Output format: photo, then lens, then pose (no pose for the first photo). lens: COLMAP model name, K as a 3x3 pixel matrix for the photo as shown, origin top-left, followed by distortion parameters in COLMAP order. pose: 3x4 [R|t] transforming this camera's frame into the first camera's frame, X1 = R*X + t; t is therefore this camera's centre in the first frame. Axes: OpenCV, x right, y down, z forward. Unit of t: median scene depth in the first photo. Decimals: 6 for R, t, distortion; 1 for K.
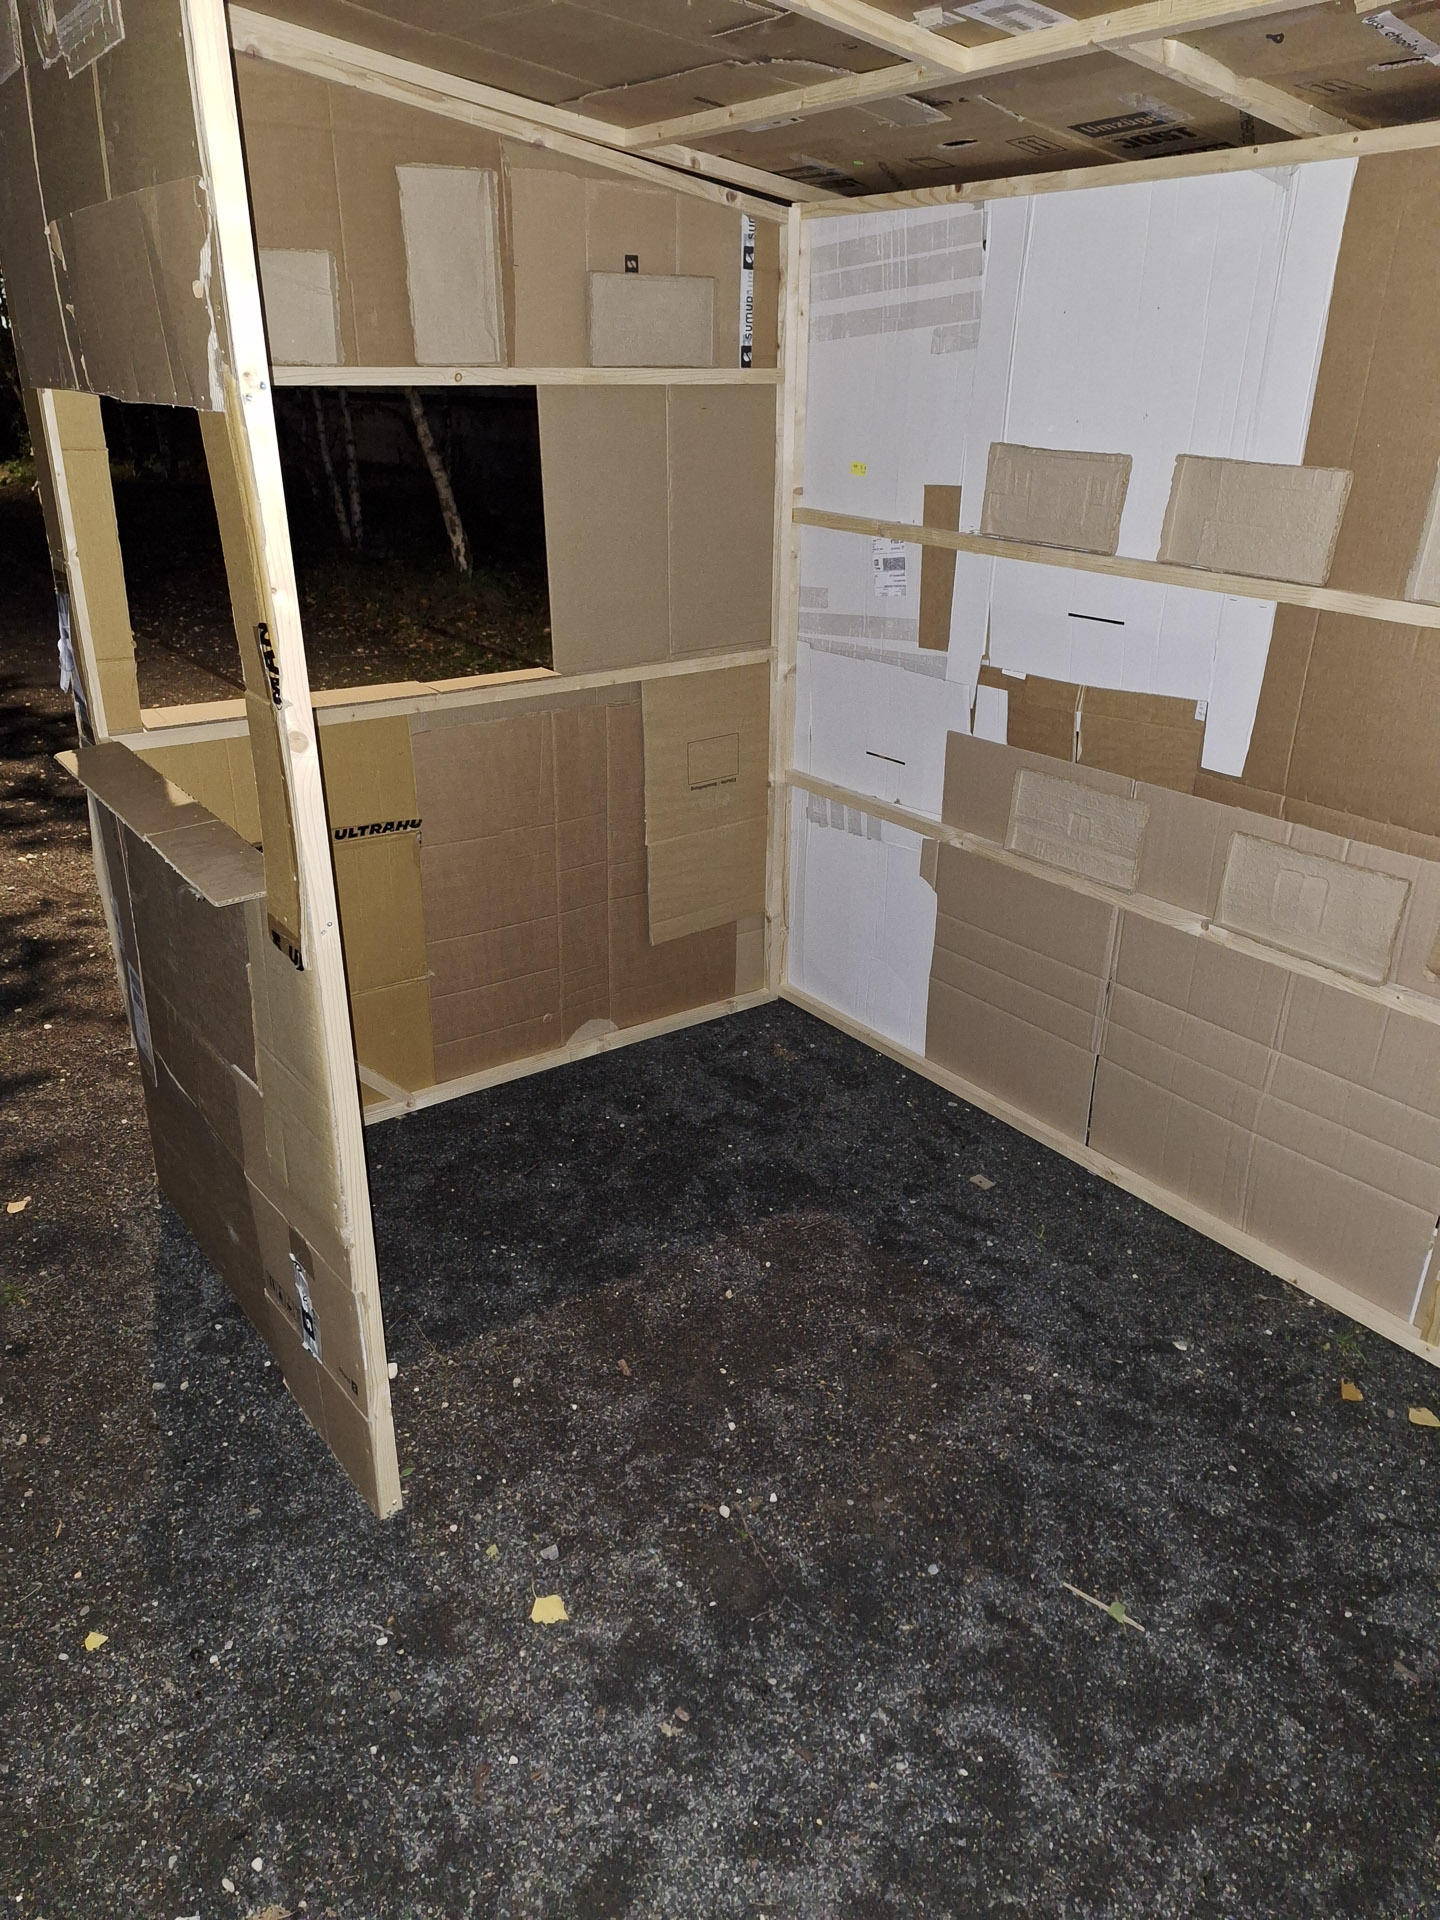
lens RADIAL K [[1324.2, 0, 711.2], [0, 1324.2, 964.7], [0, 0, 1]] dist [0.077065, -0.084373]
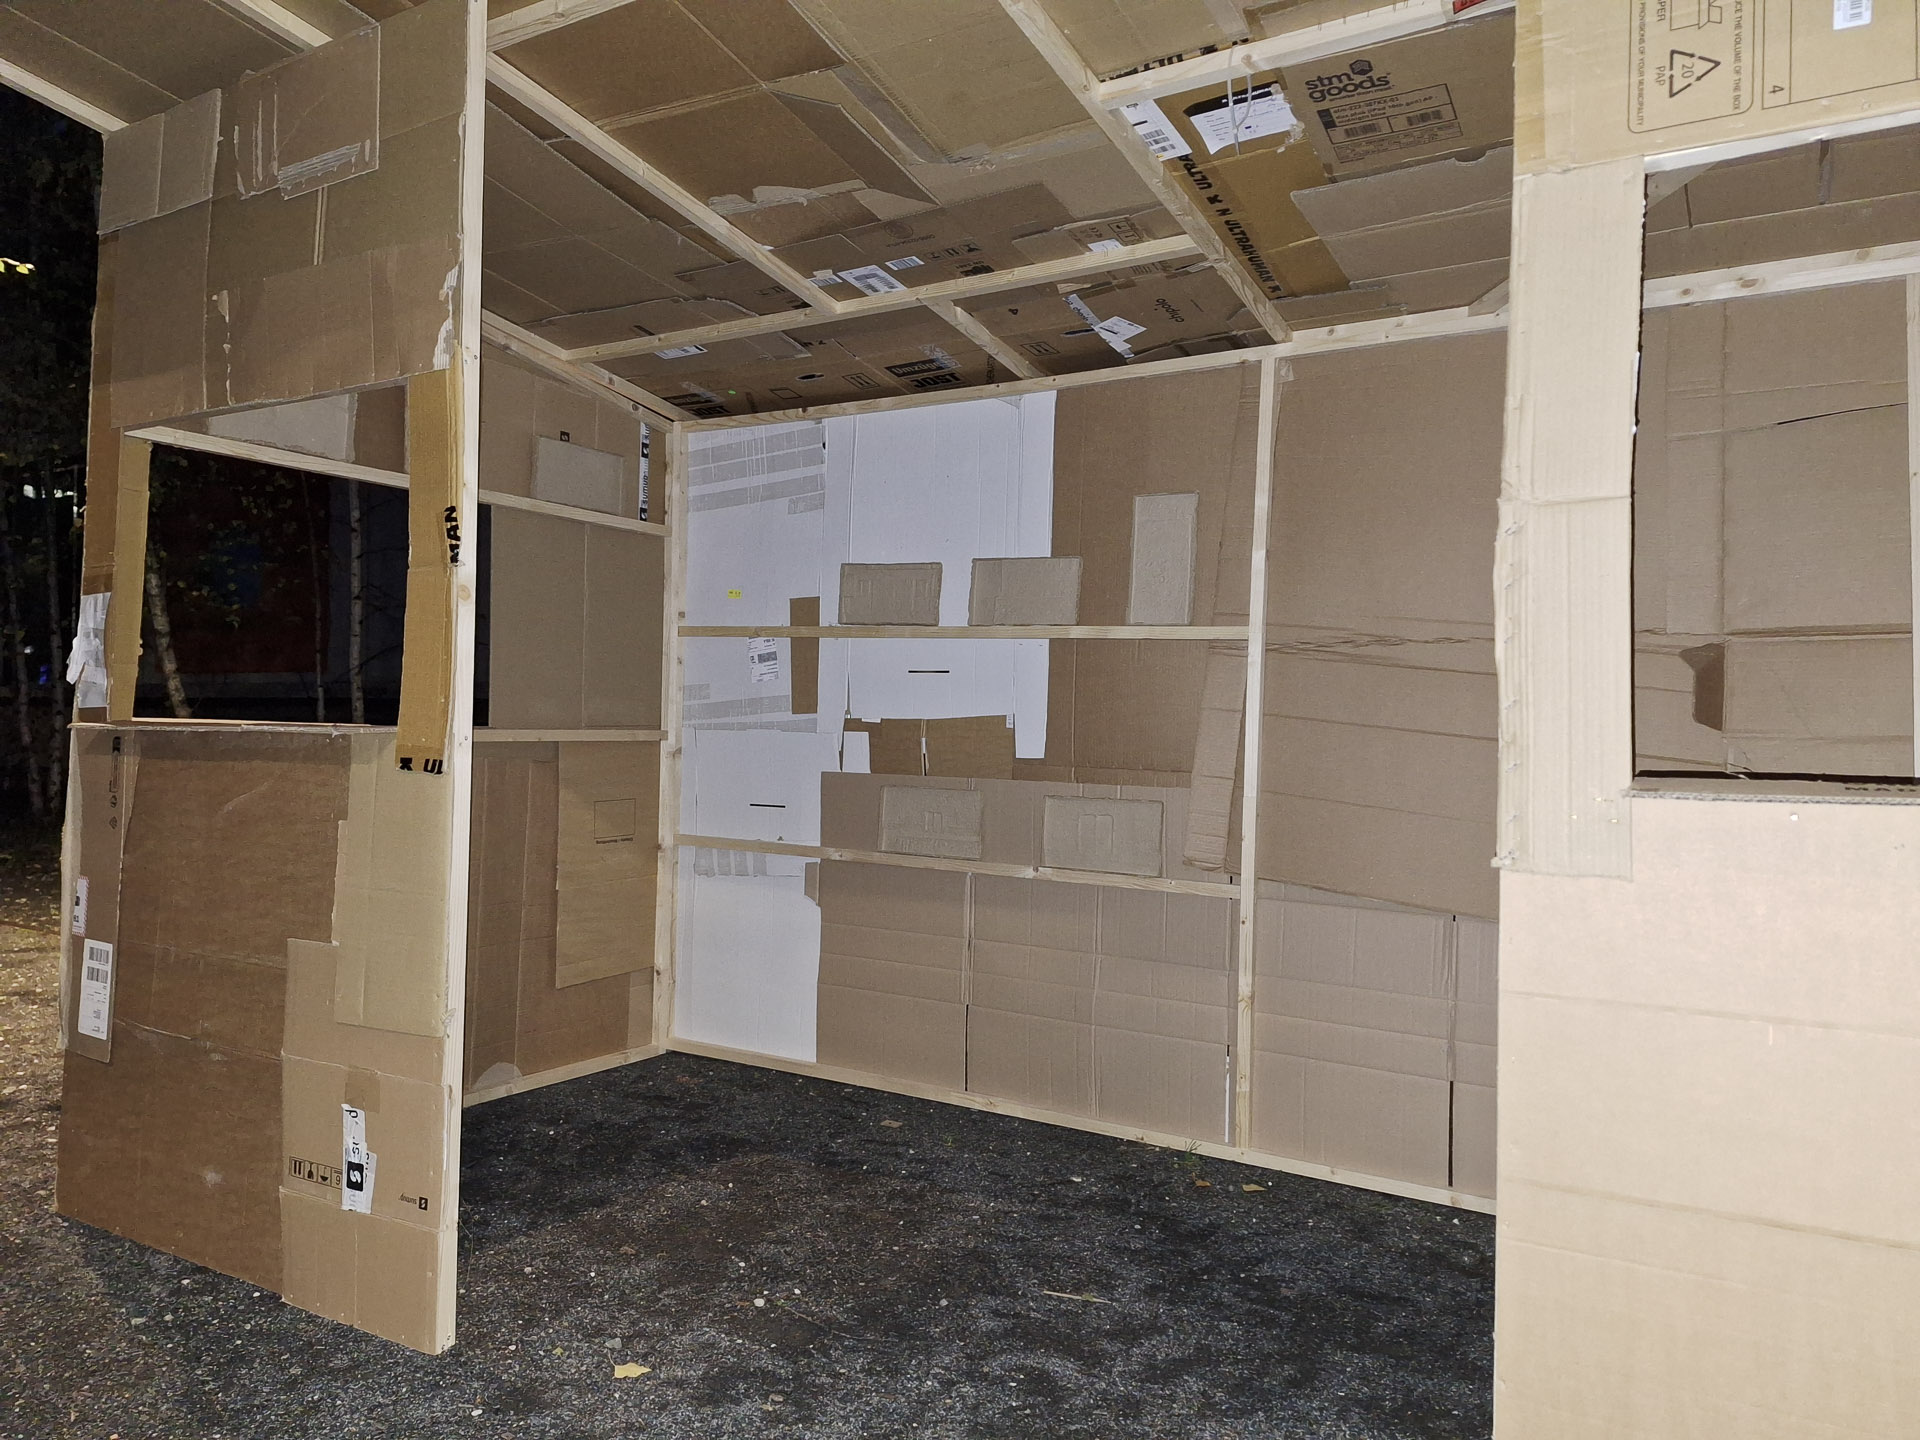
lens RADIAL K [[1324.2, 0, 974.2], [0, 1324.2, 713.4], [0, 0, 1]] dist [0.077065, -0.084373]
pose [[0.919342, 0.018699, 0.393015, -0.228776], [0.145065, 0.912393, -0.382747, 0.341667], [-0.365741, 0.408888, 0.836089, -0.177962]]
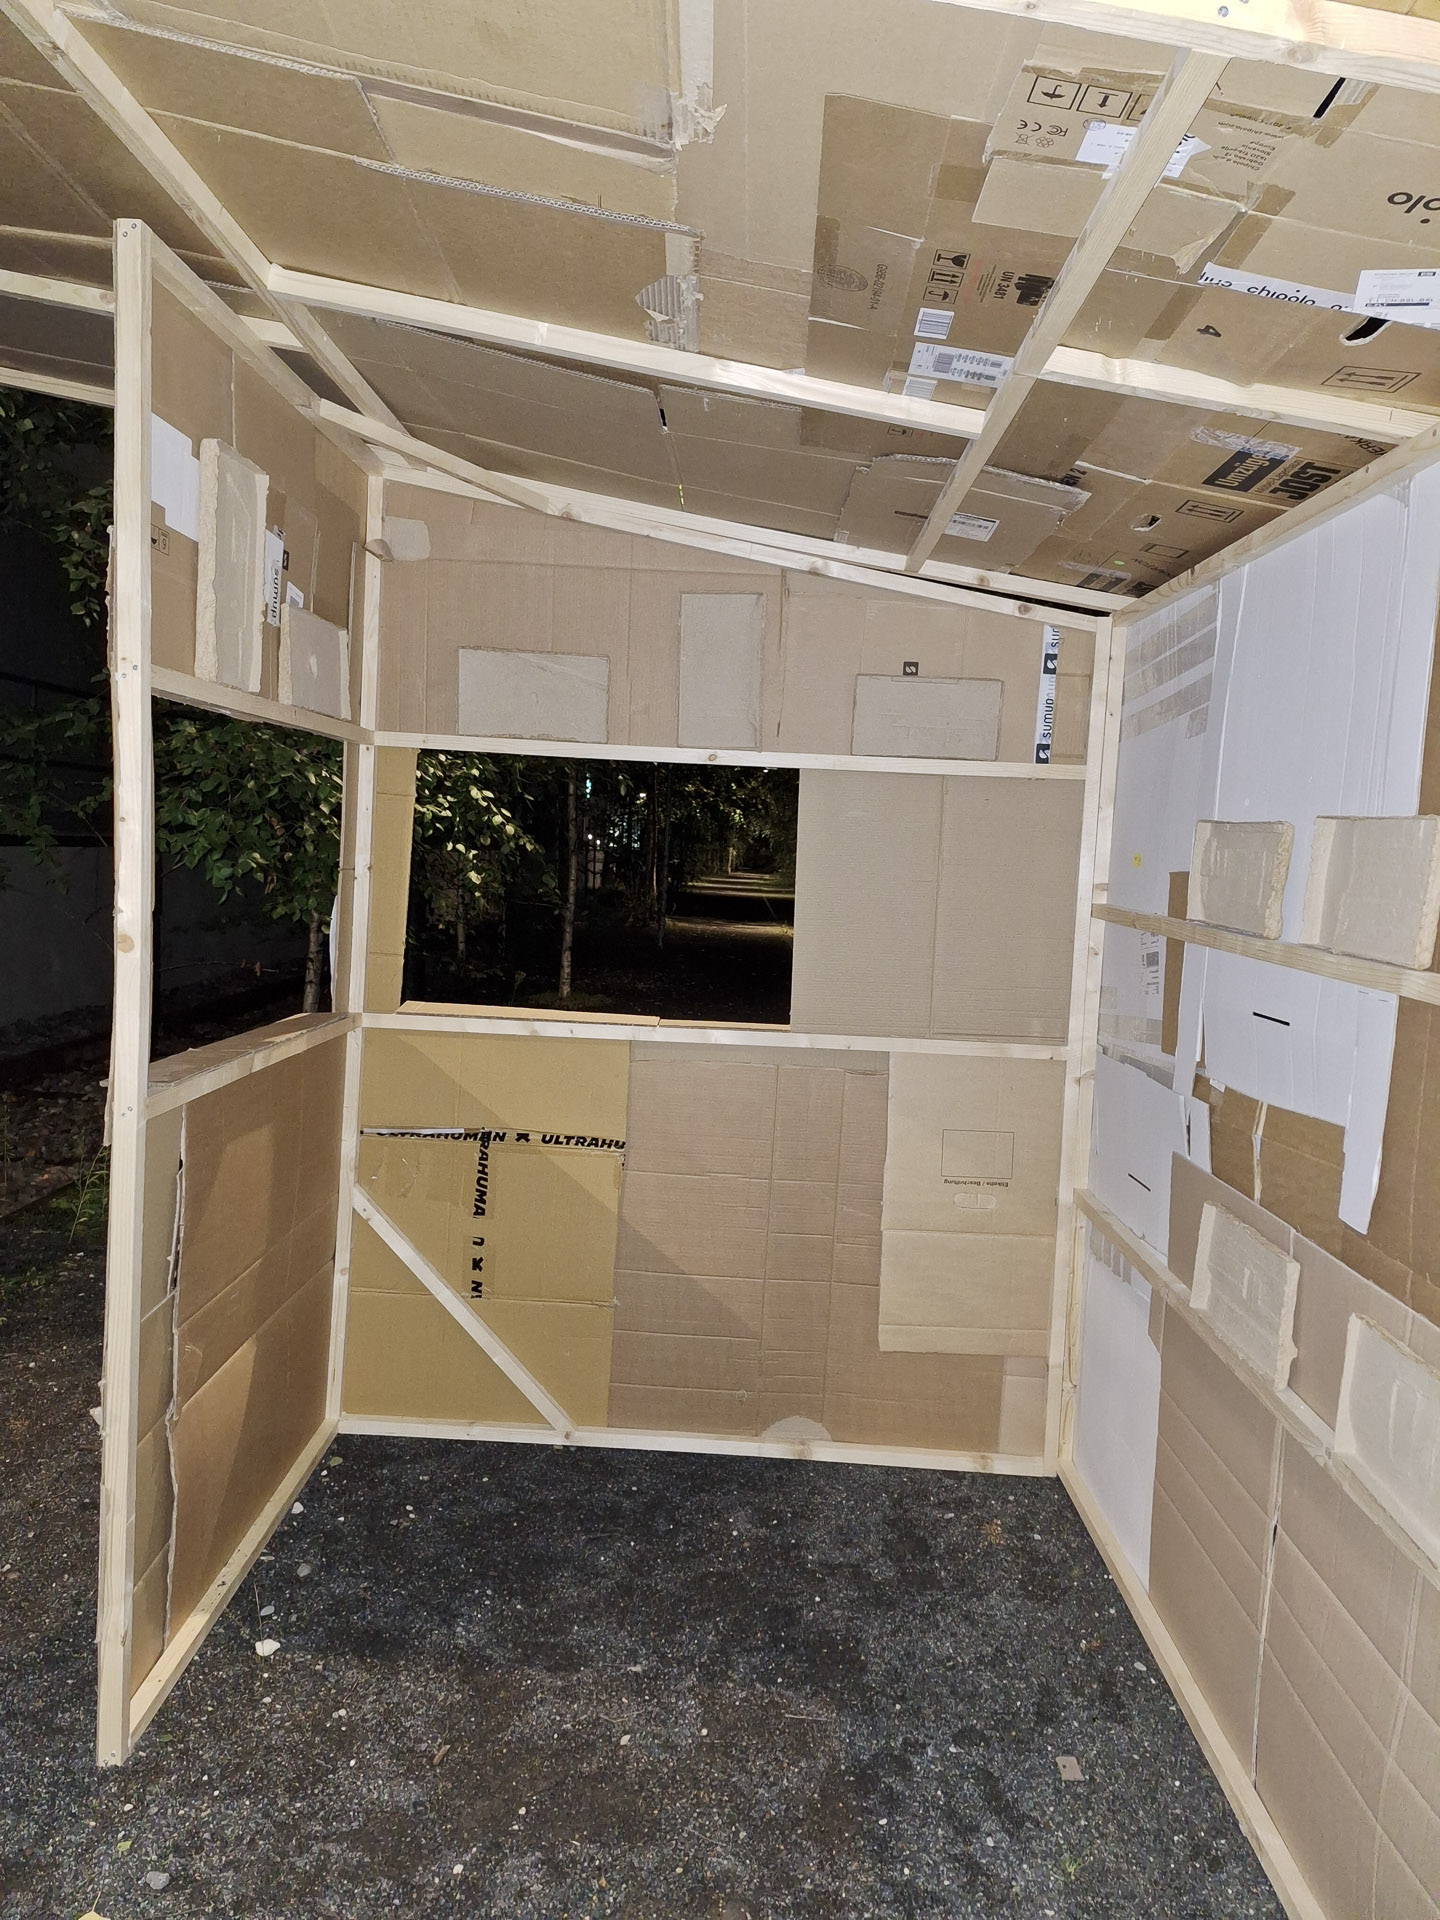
lens RADIAL K [[1324.2, 0, 726.4], [0, 1324.2, 962.5], [0, 0, 1]] dist [0.077065, -0.084373]
pose [[0.805818, 0.083857, -0.586196, 0.514310], [-0.282328, 0.924574, -0.255840, 0.002158], [0.520528, 0.371660, 0.768713, 0.229313]]
